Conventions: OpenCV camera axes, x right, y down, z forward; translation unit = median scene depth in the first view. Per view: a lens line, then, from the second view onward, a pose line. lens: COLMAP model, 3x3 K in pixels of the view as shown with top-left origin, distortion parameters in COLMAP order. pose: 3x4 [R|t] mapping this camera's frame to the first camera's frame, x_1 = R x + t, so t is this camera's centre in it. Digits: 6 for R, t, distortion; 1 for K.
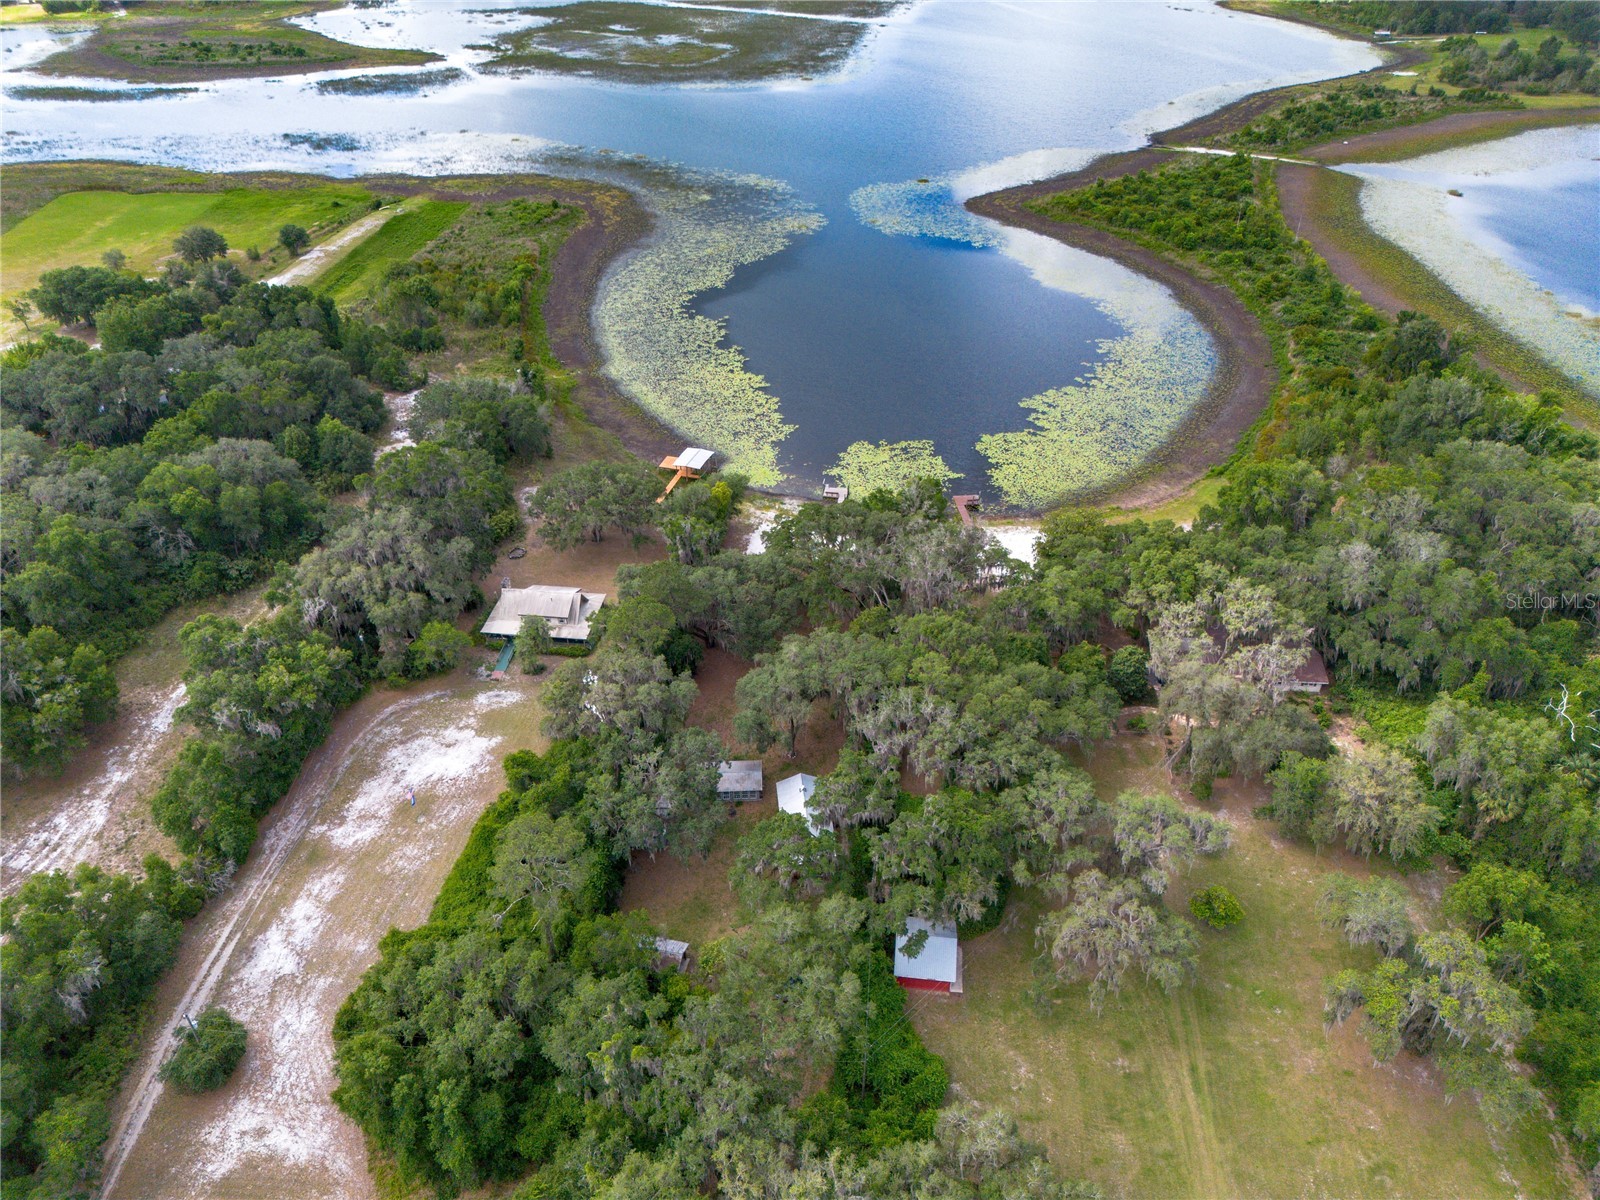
lens RADIAL K [[1129.0, 0, 802.6], [0, 1129.0, 594.4], [0, 0, 1]] dist [0.057709, -0.047873]
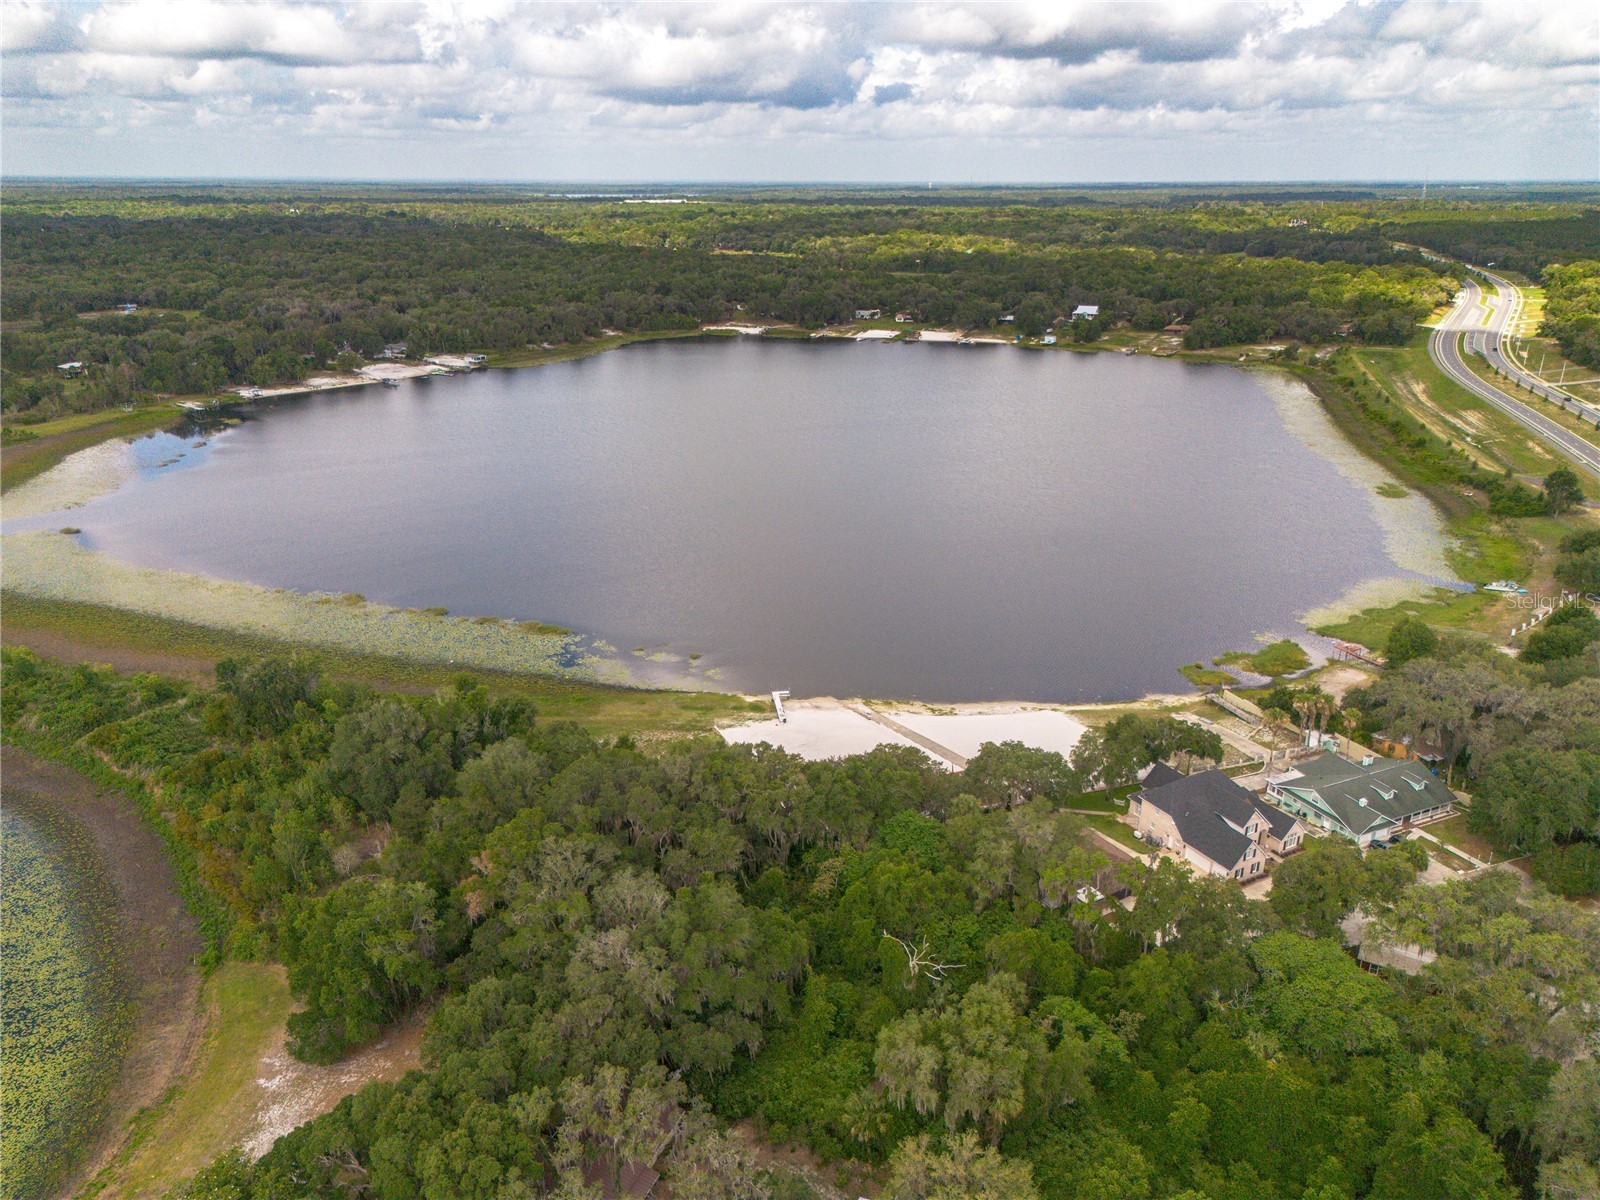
lens RADIAL K [[1129.0, 0, 791.5], [0, 1129.0, 614.8], [0, 0, 1]] dist [0.057709, -0.047873]
pose [[0.350507, -0.337138, 0.873775, -0.026092], [0.533764, 0.838524, 0.109423, -0.119458], [-0.769572, 0.428036, 0.473861, 0.231357]]
